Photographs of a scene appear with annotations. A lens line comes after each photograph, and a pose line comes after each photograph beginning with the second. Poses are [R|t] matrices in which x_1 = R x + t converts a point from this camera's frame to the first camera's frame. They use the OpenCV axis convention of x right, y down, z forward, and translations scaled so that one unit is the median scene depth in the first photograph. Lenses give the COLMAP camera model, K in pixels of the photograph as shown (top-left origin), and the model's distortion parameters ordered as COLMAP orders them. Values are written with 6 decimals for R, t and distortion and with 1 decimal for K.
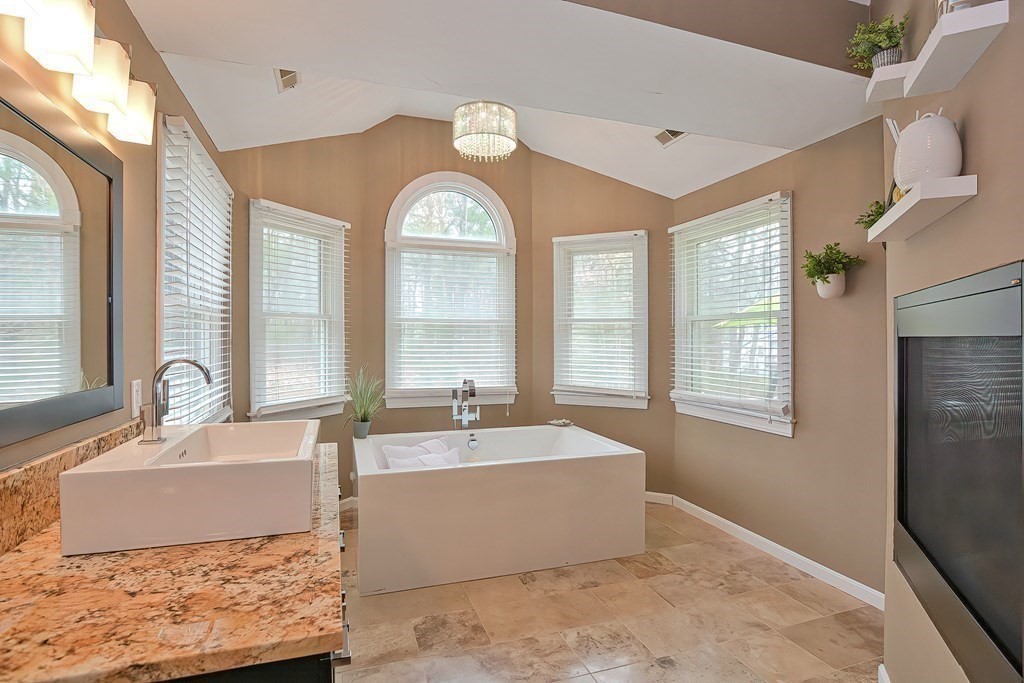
lens RADIAL K [[509.4, 0, 512.0], [0, 509.4, 341.5], [0, 0, 1]] dist [-0.023900, 0.000673]
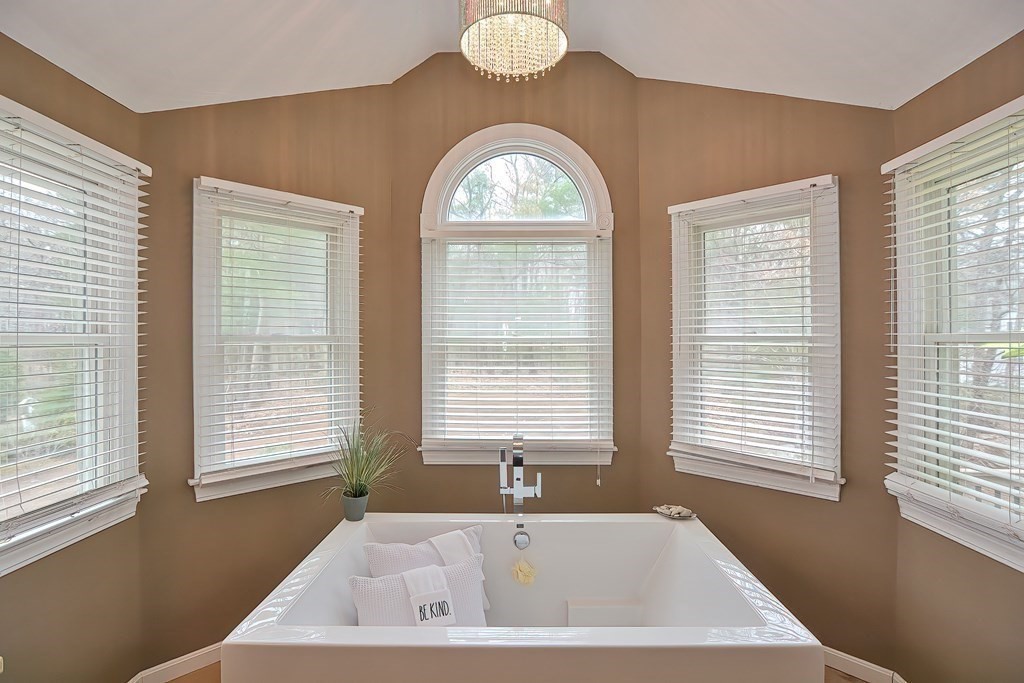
lens RADIAL K [[527.2, 0, 520.9], [0, 527.2, 344.0], [0, 0, 1]] dist [-0.007722, 0.000145]
pose [[0.947269, -0.002777, -0.320428, 0.124234], [0.002870, 0.999996, -0.000181, -0.038661], [0.320427, -0.000748, 0.947273, 0.356747]]
